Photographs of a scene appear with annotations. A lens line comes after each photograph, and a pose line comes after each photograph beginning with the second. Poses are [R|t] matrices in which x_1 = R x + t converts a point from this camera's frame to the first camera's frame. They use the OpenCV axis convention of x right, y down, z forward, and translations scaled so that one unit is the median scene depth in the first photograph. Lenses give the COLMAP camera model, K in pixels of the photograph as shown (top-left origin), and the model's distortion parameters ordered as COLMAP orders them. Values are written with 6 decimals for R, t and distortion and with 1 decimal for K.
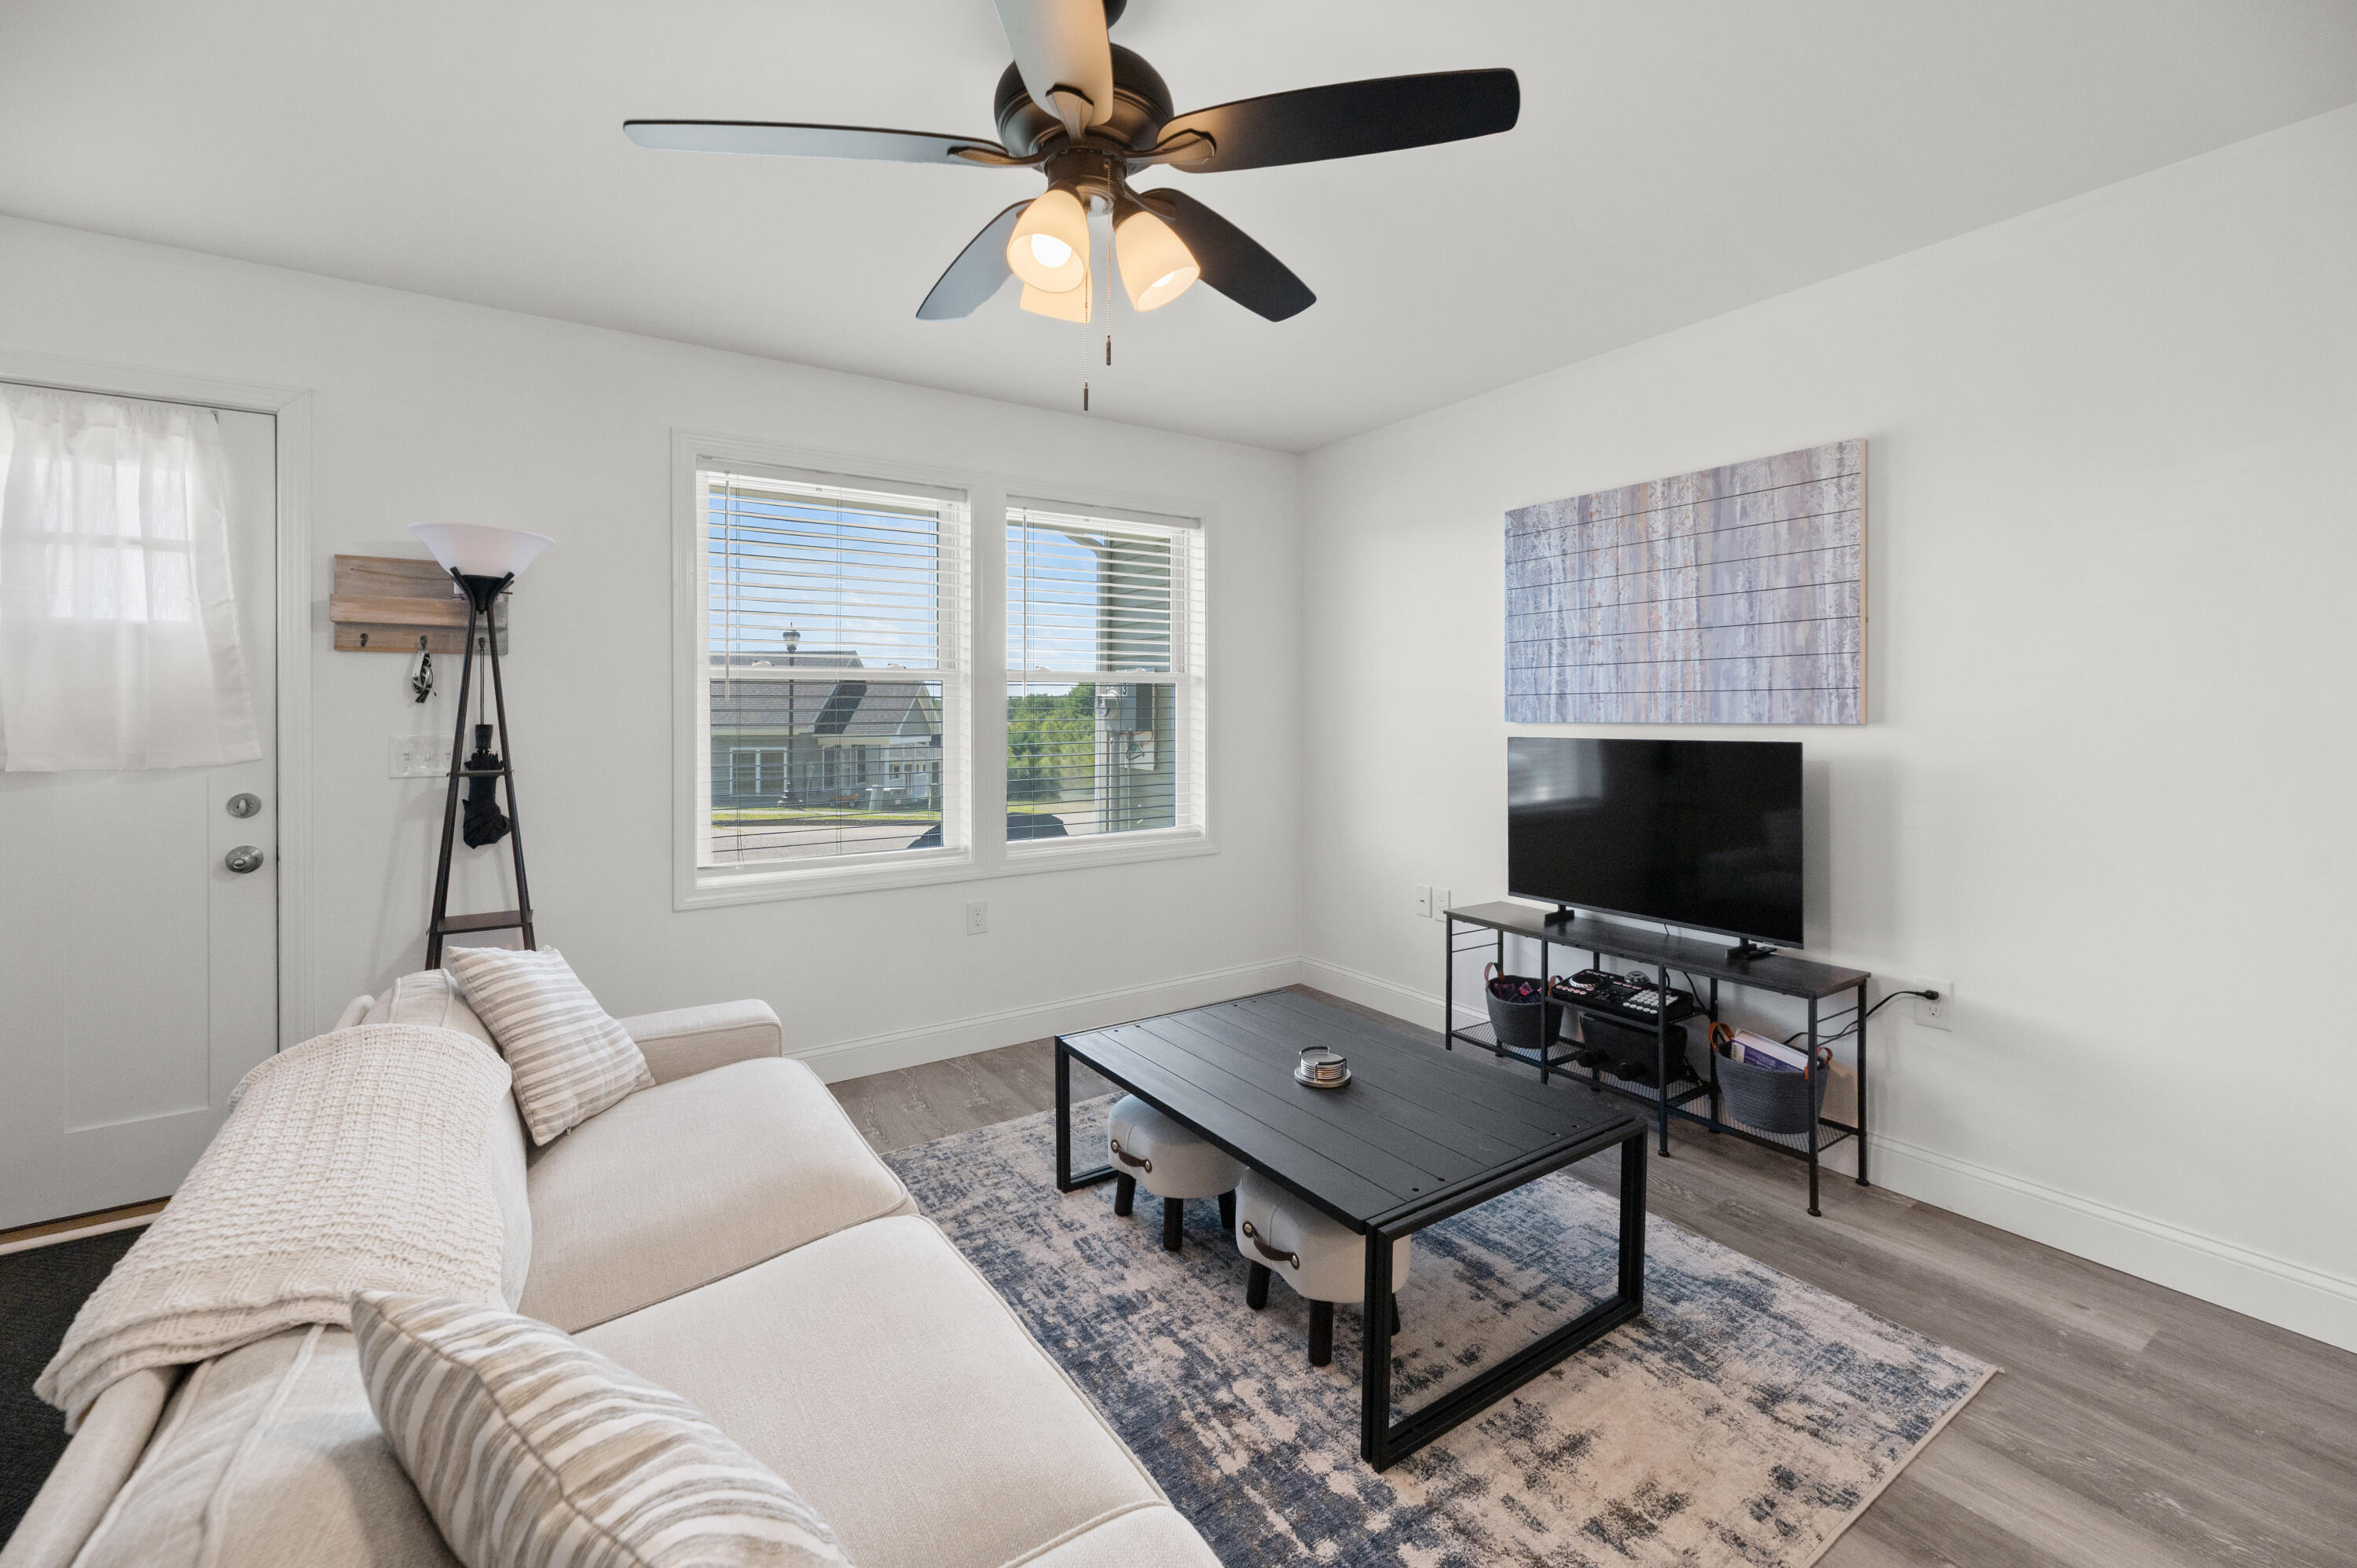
lens RADIAL K [[977.1, 0, 1190.8], [0, 977.1, 706.0], [0, 0, 1]] dist [0.001166, 0.000106]
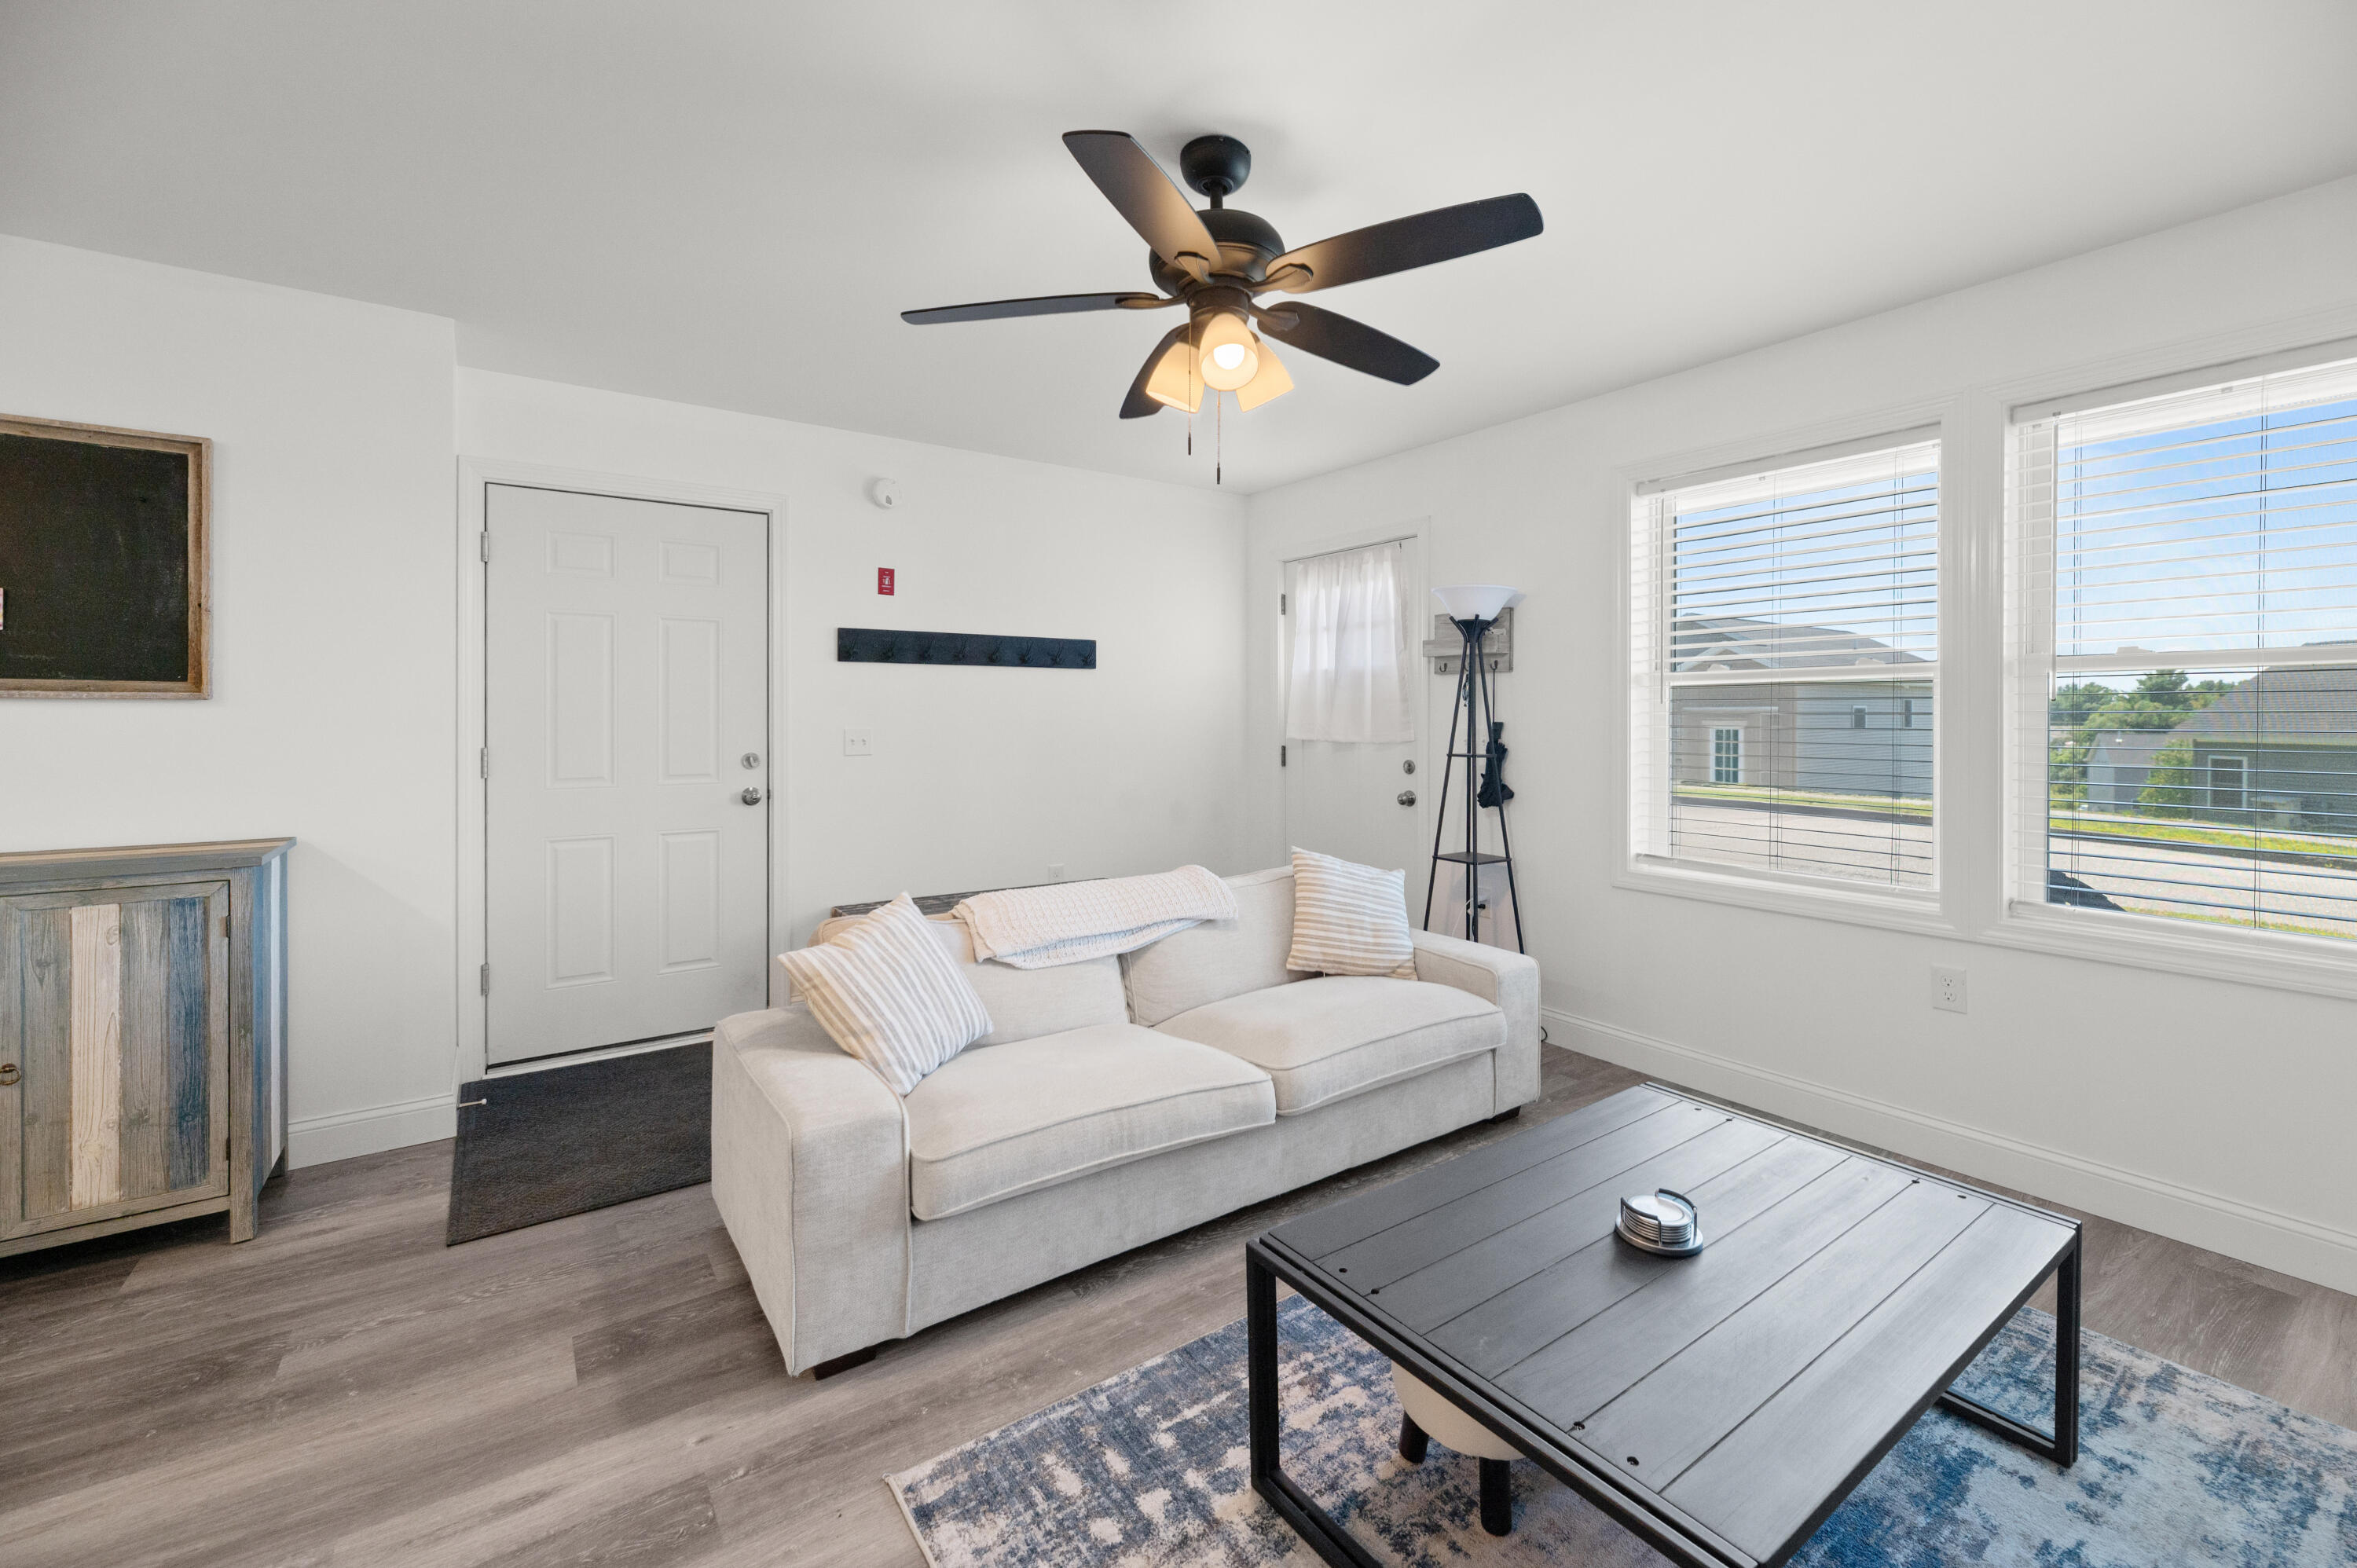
lens RADIAL K [[961.1, 0, 1182.4], [0, 961.1, 712.6], [0, 0, 1]] dist [0.000184, -0.000001]
pose [[0.024678, 0.005066, -0.999683, 1.040017], [0.002932, 0.999982, 0.005140, -0.004055], [0.999691, -0.003058, 0.024663, 0.812961]]
